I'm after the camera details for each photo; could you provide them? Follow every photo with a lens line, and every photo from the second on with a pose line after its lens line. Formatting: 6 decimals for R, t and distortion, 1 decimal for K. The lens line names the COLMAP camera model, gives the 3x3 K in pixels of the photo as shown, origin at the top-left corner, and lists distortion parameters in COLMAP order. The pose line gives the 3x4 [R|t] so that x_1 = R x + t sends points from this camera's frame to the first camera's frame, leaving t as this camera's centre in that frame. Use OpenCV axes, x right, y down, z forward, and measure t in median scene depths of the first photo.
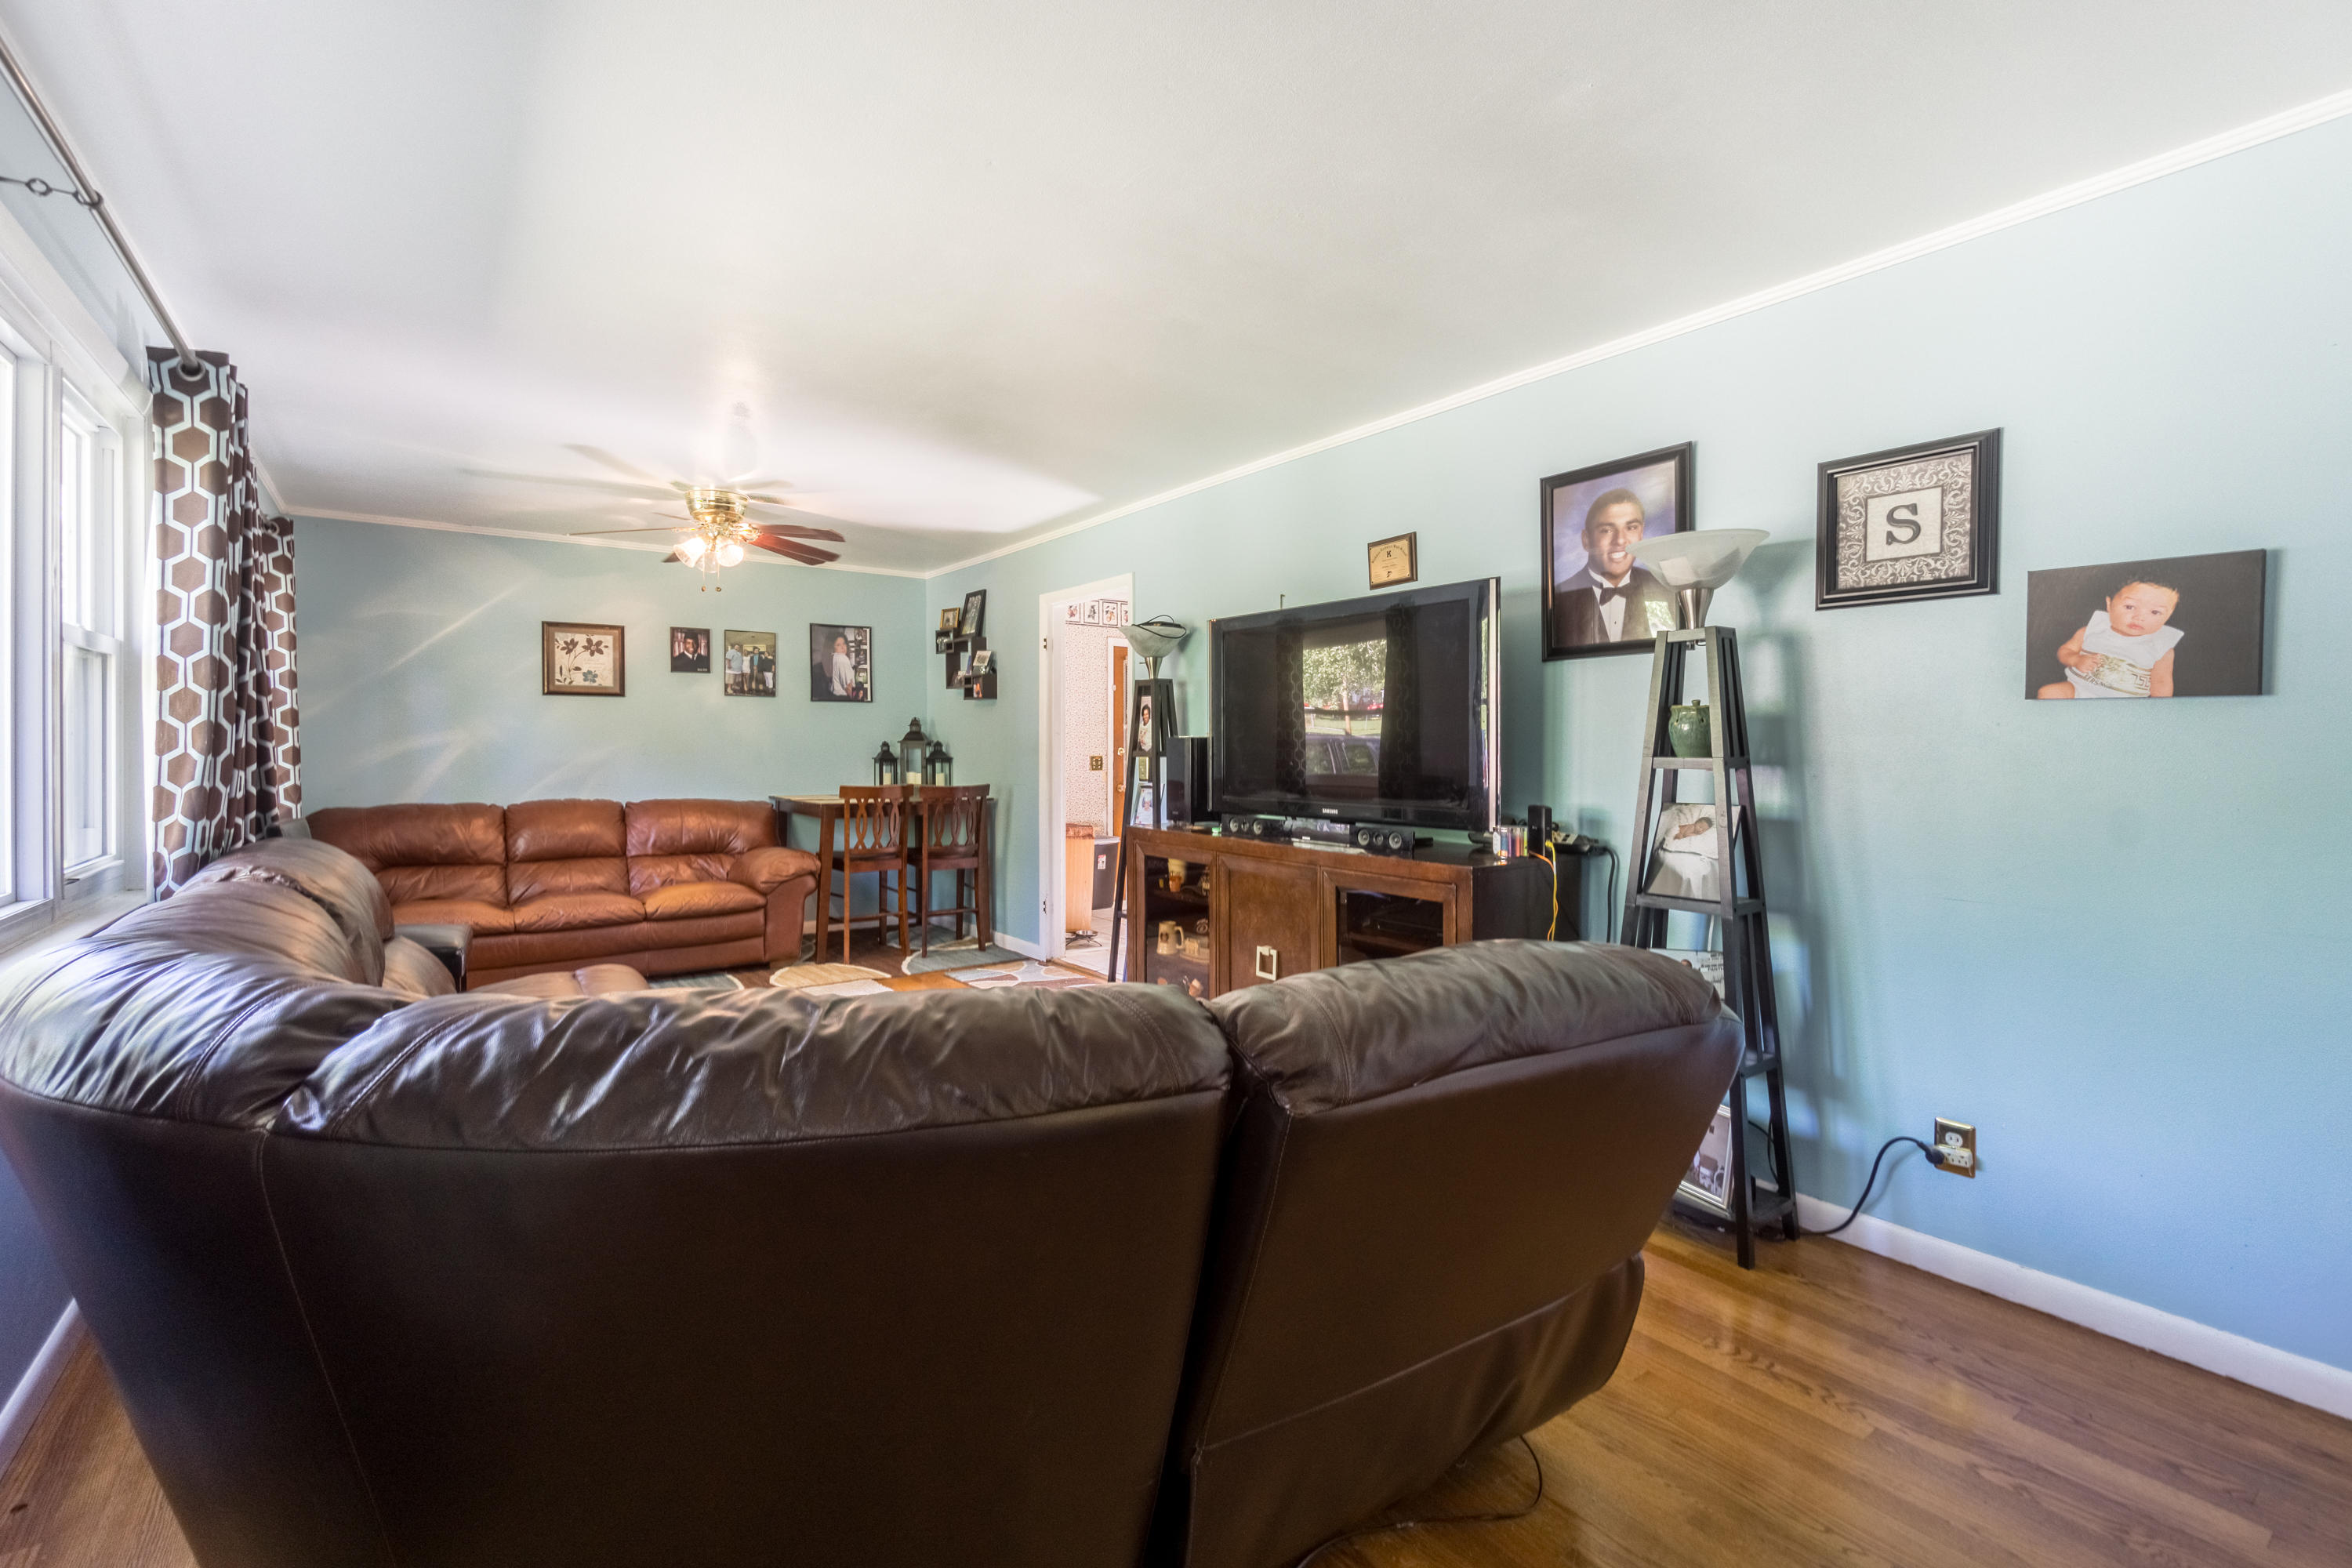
lens RADIAL K [[1024.8, 0, 1163.2], [0, 1024.8, 758.3], [0, 0, 1]] dist [-0.000671, -0.000536]
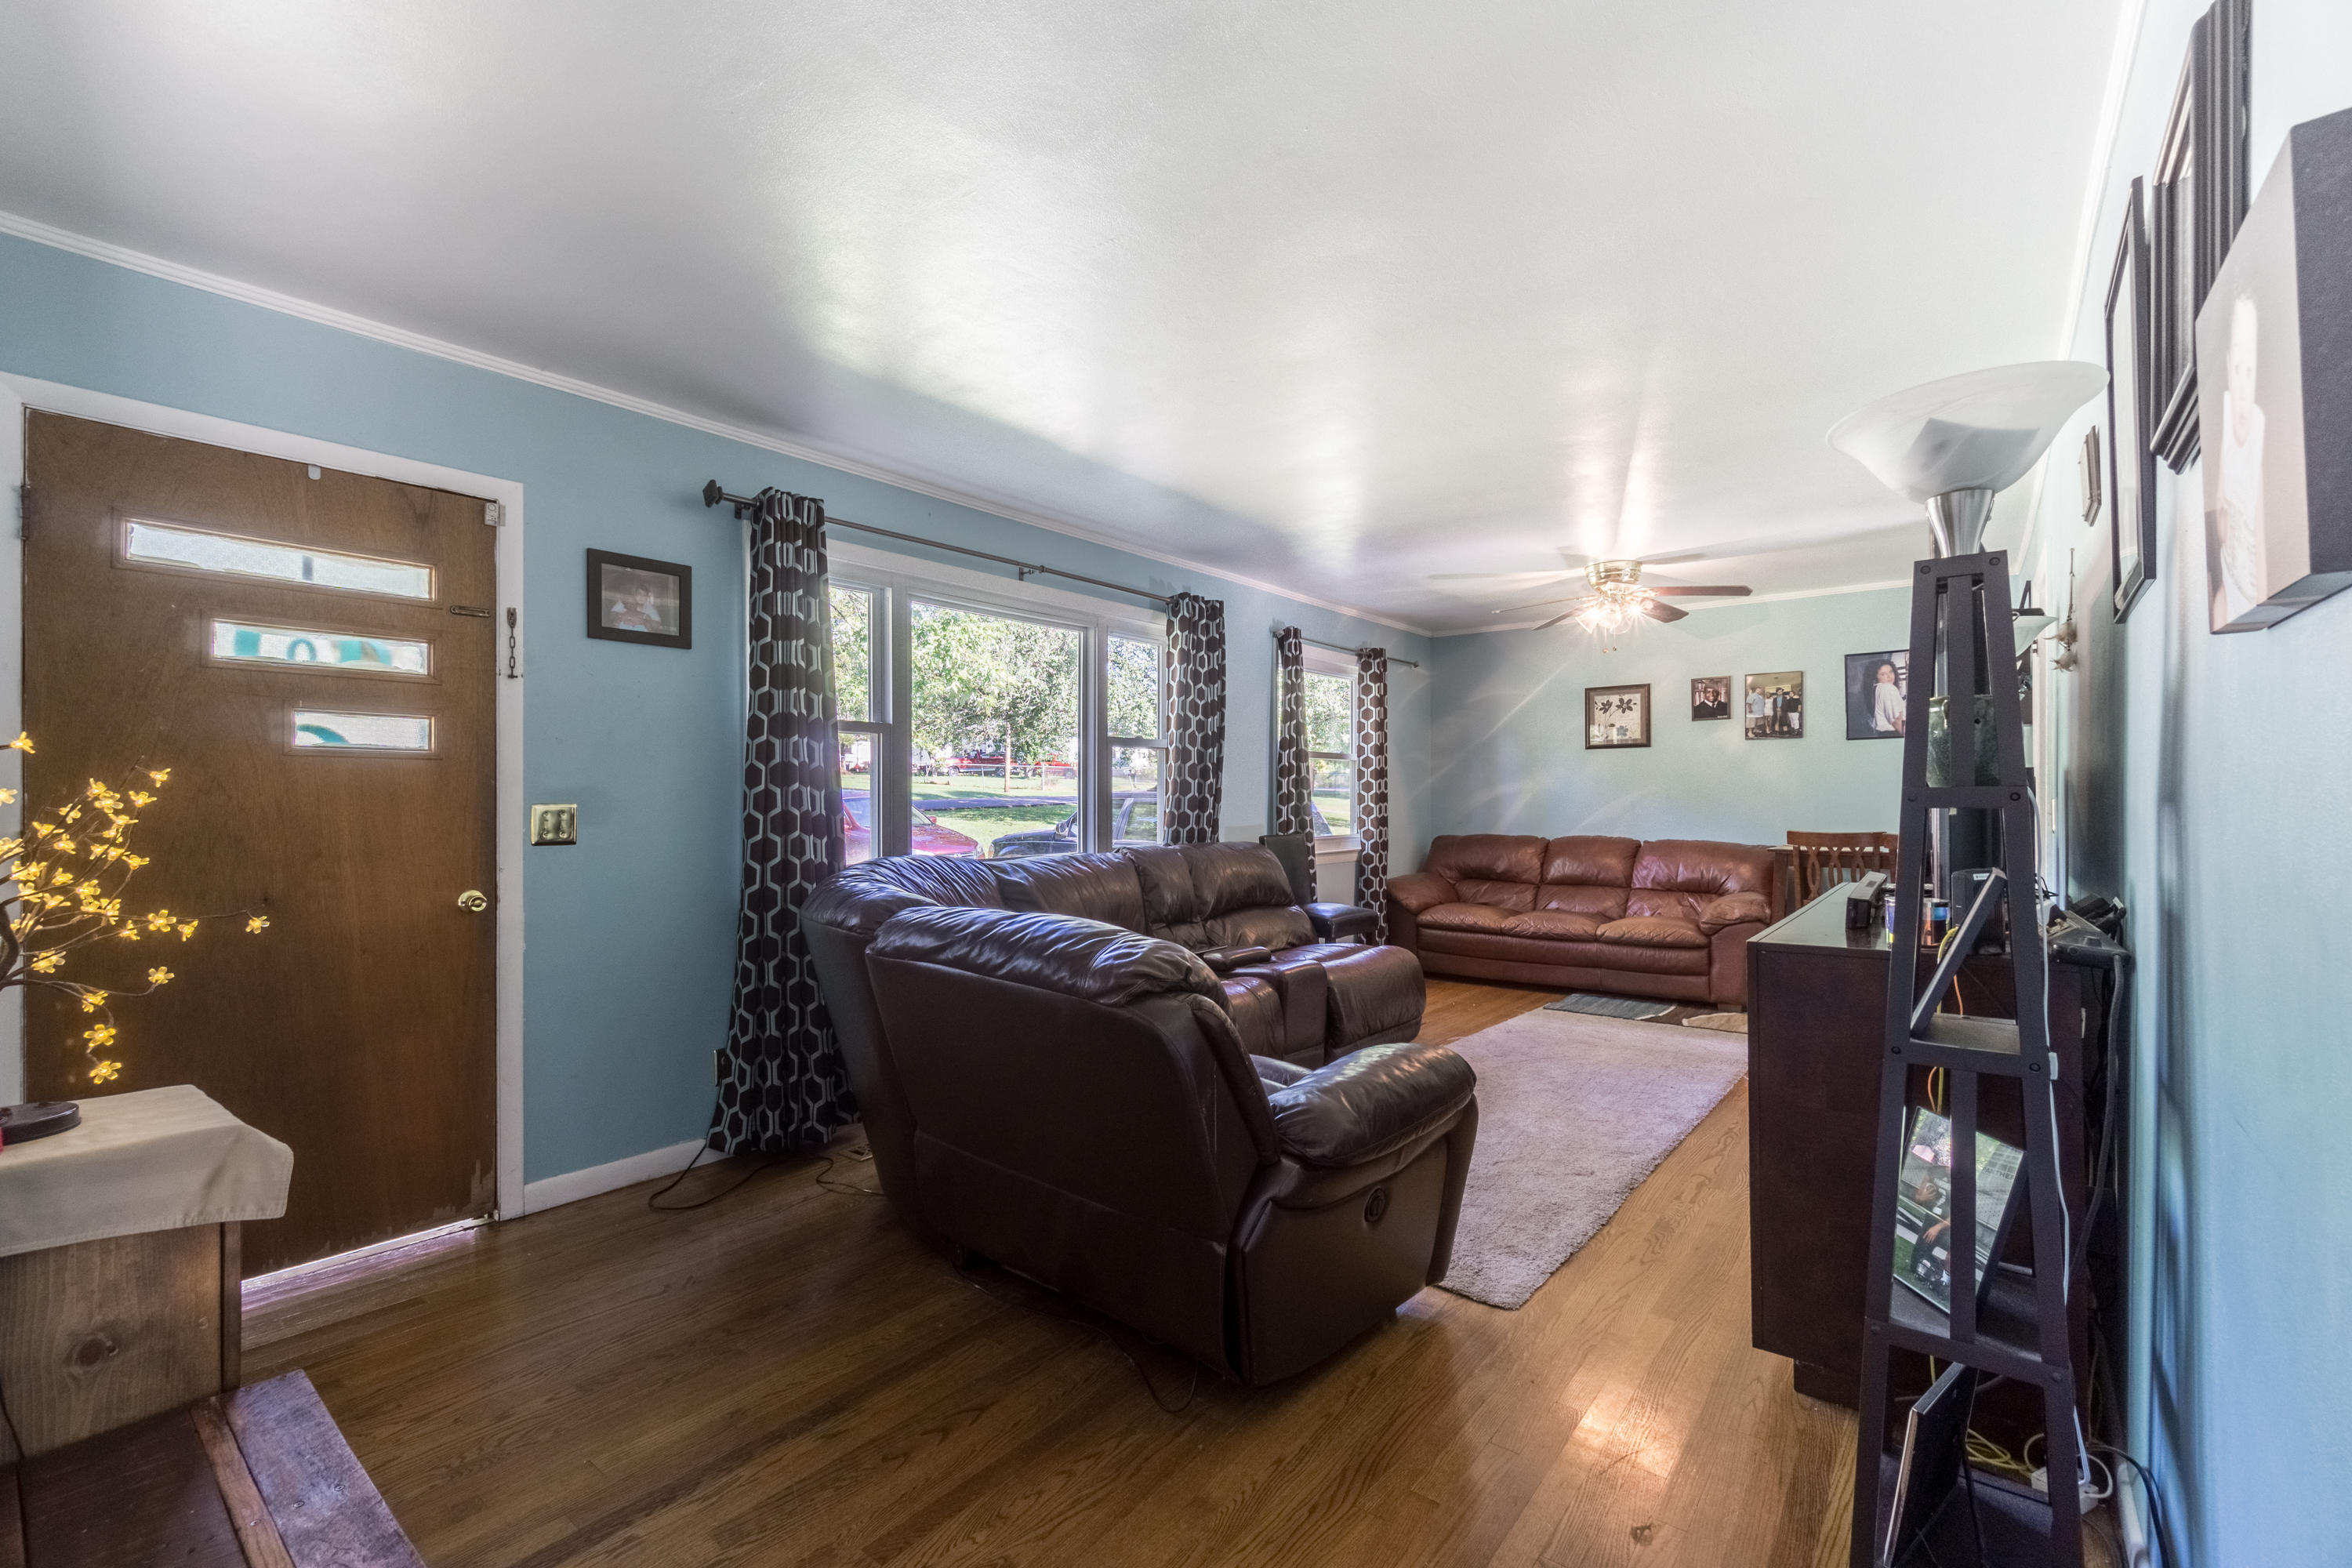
lens RADIAL K [[1024.8, 0, 1175.0], [0, 1024.8, 802.4], [0, 0, 1]] dist [-0.000671, -0.000536]
pose [[0.266906, 0.002011, -0.963720, 0.428508], [-0.002972, 0.999995, 0.001263, 0.000950], [0.963718, 0.002527, 0.266911, 0.204624]]
